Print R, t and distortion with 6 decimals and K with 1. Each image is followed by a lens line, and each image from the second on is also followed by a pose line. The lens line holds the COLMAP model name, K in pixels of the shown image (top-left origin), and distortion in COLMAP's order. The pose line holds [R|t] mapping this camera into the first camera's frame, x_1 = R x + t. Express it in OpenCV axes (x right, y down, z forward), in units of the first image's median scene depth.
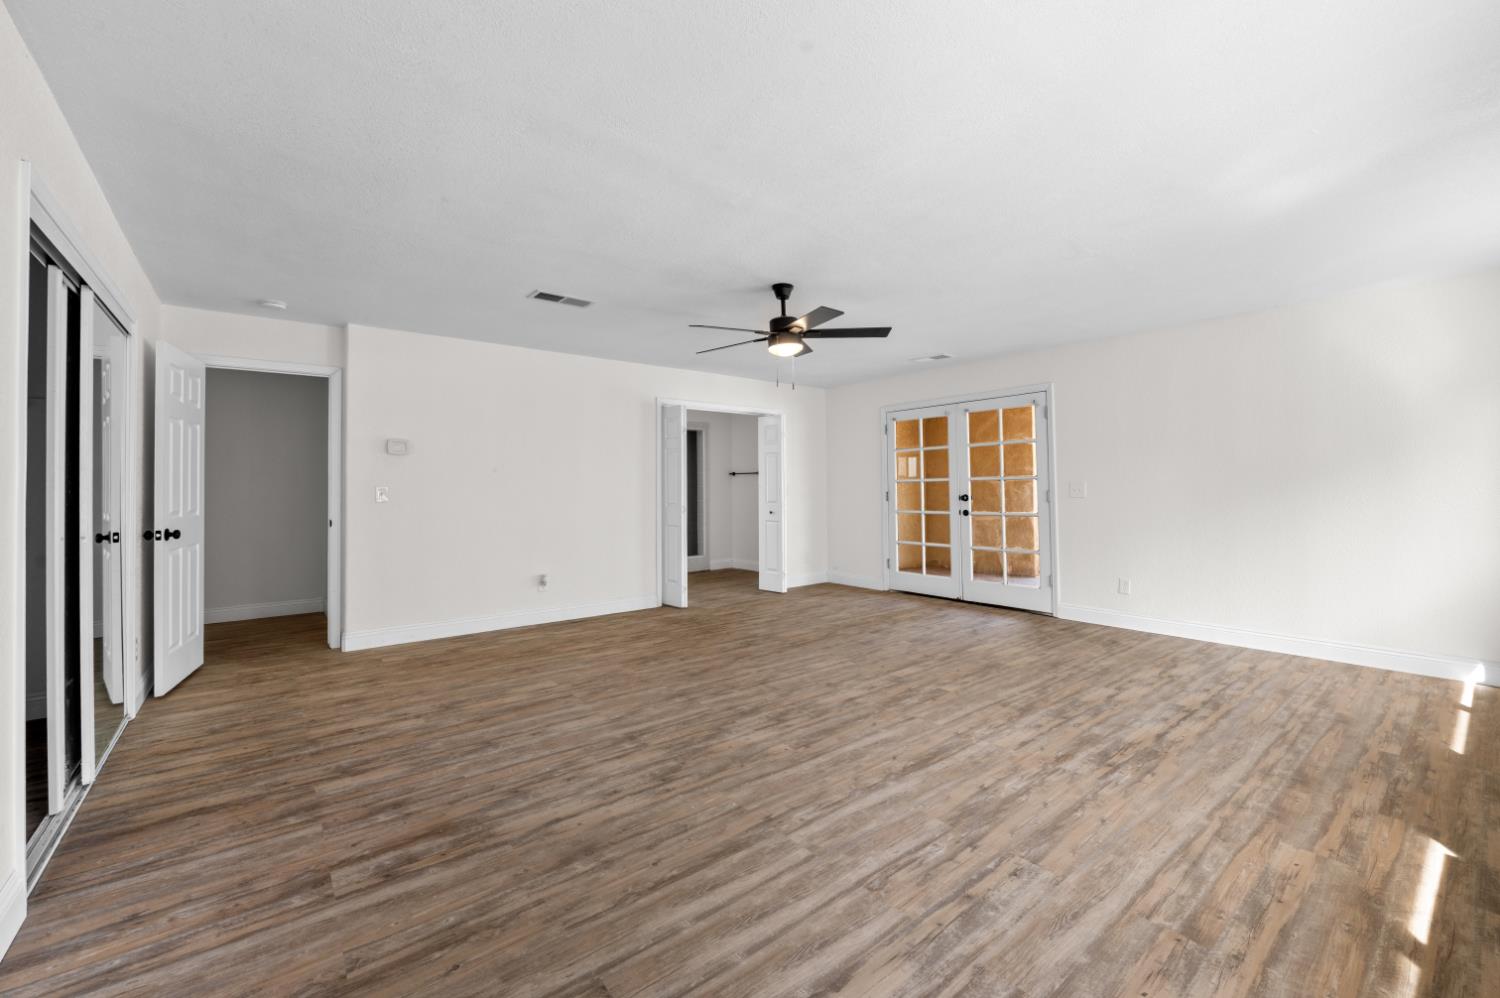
lens RADIAL K [[604.1, 0, 755.5], [0, 604.1, 496.0], [0, 0, 1]] dist [-0.005239, -0.000042]
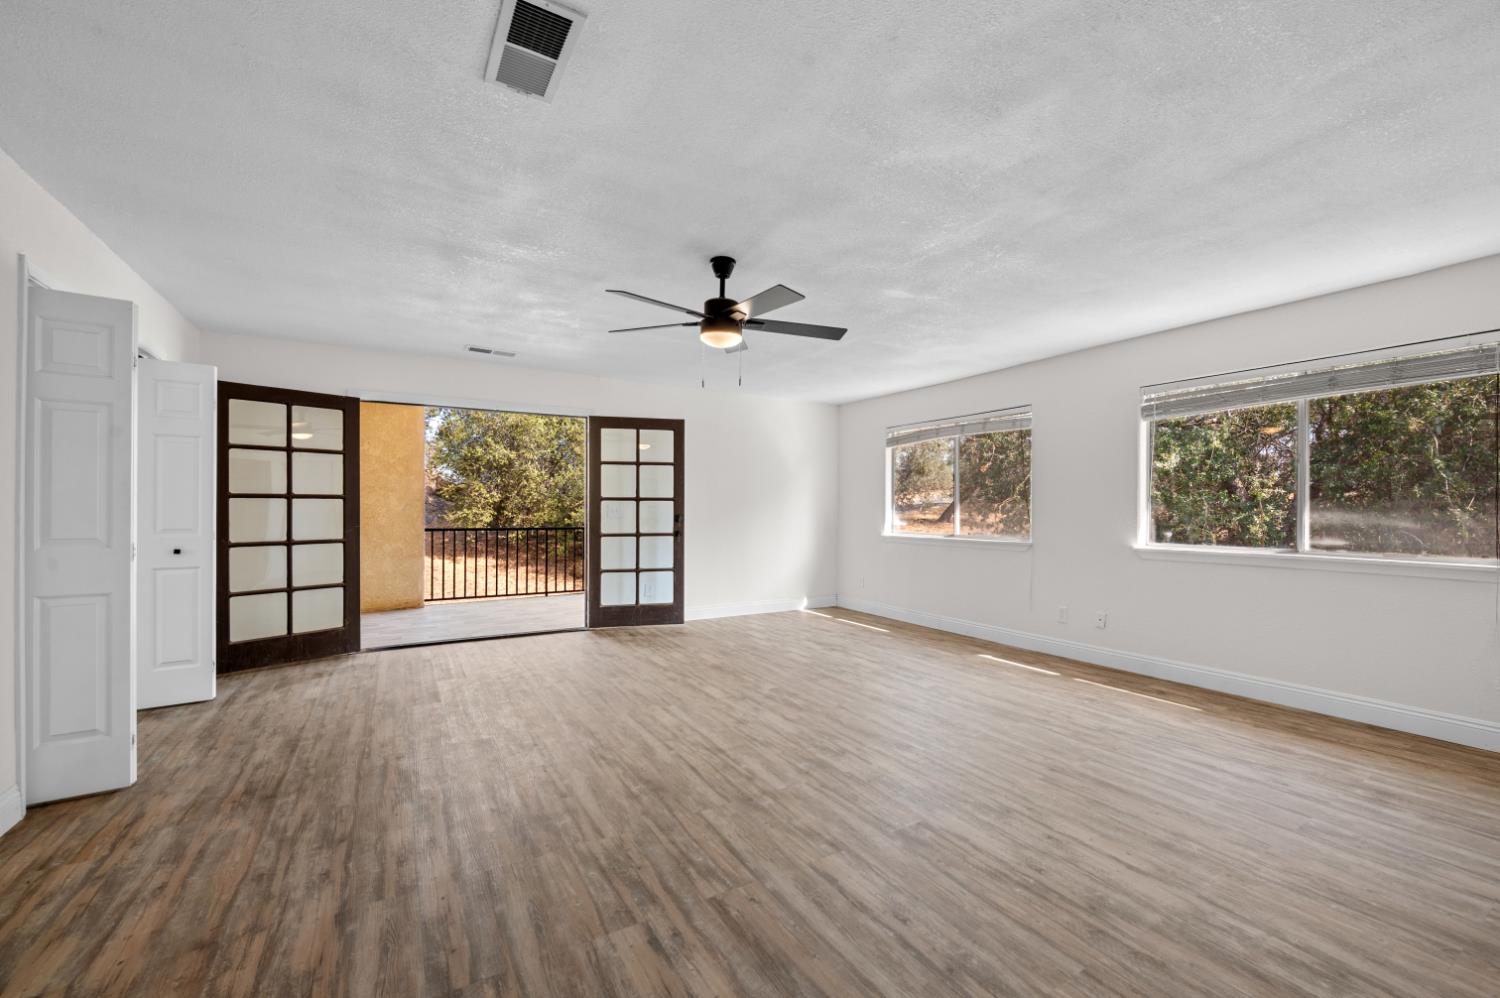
lens RADIAL K [[614.5, 0, 747.1], [0, 614.5, 514.9], [0, 0, 1]] dist [-0.007550, -0.000097]
pose [[0.143483, -0.002527, 0.989650, -1.047314], [0.006083, 0.999980, 0.001671, -0.000663], [-0.989634, 0.005780, 0.143495, 1.139211]]
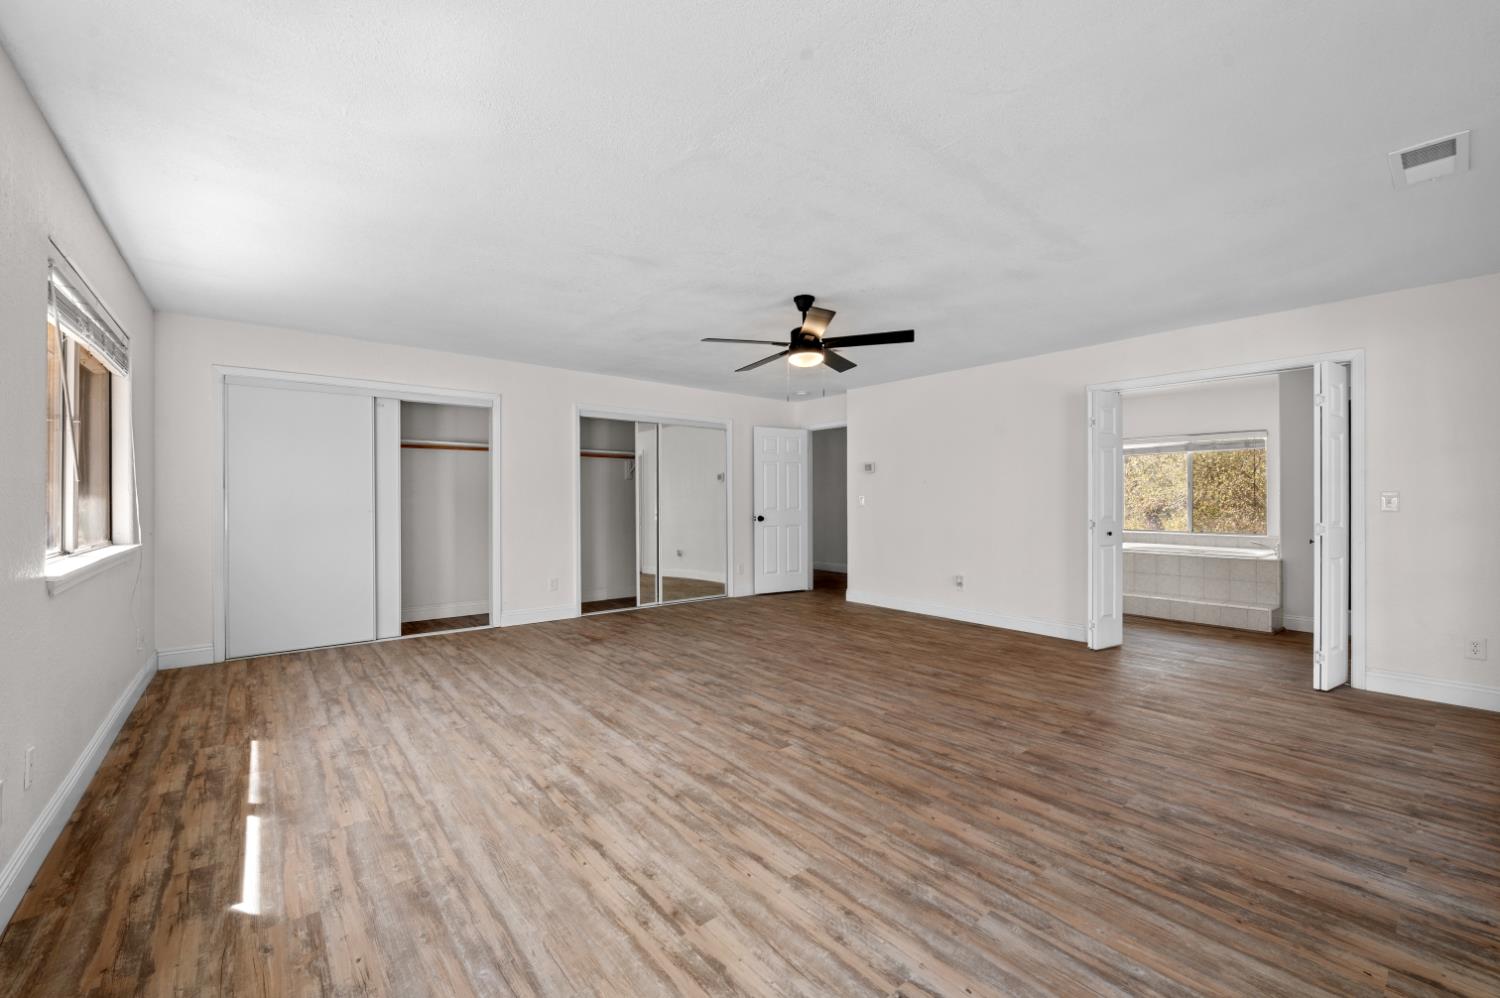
lens RADIAL K [[604.1, 0, 755.5], [0, 604.1, 496.0], [0, 0, 1]] dist [-0.005239, -0.000042]
pose [[0.018054, 0.000513, -0.999837, 1.436335], [-0.013241, 0.999912, 0.000274, -0.015369], [0.999749, 0.013234, 0.018059, 1.213433]]
